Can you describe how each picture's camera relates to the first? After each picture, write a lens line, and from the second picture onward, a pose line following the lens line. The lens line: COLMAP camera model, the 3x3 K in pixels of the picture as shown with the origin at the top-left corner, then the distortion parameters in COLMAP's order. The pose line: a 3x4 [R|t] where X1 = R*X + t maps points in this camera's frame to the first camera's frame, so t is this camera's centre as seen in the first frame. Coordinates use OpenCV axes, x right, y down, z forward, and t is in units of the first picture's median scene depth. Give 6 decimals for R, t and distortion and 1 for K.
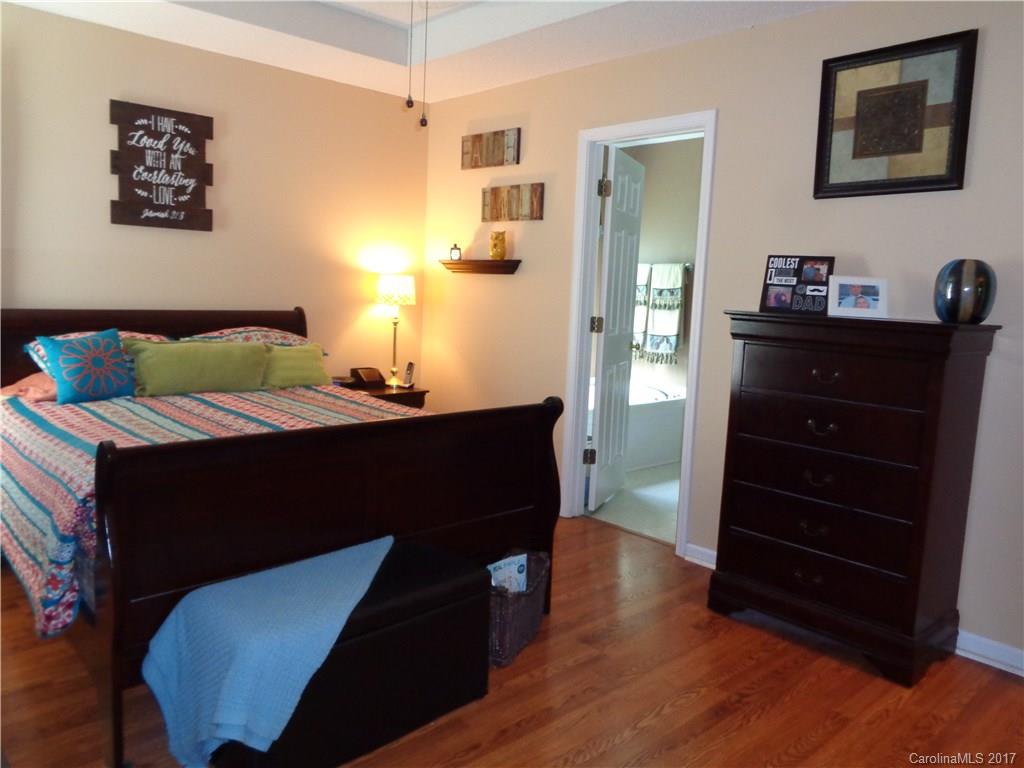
lens RADIAL K [[774.7, 0, 513.8], [0, 774.7, 382.1], [0, 0, 1]] dist [0.002953, 0.008331]
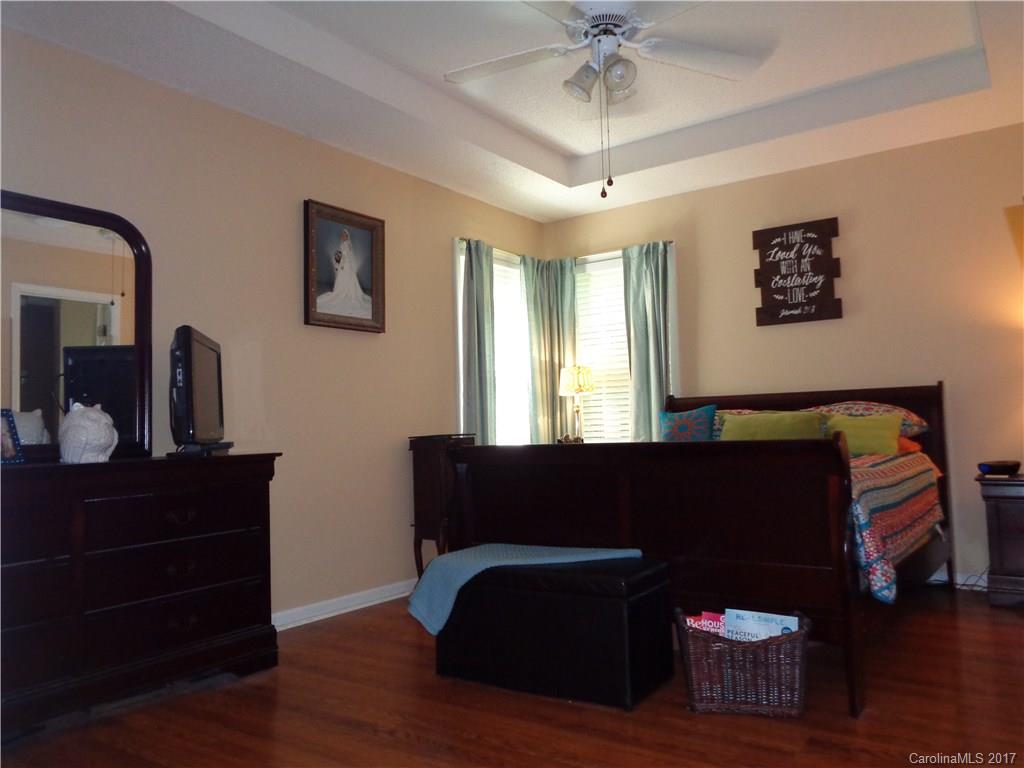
lens RADIAL K [[774.7, 0, 514.3], [0, 774.7, 385.6], [0, 0, 1]] dist [0.002953, 0.008331]
pose [[0.212733, -0.099179, -0.972064, 0.585749], [-0.081985, 0.989515, -0.118902, 0.069114], [0.973665, 0.104989, 0.202371, 0.363010]]
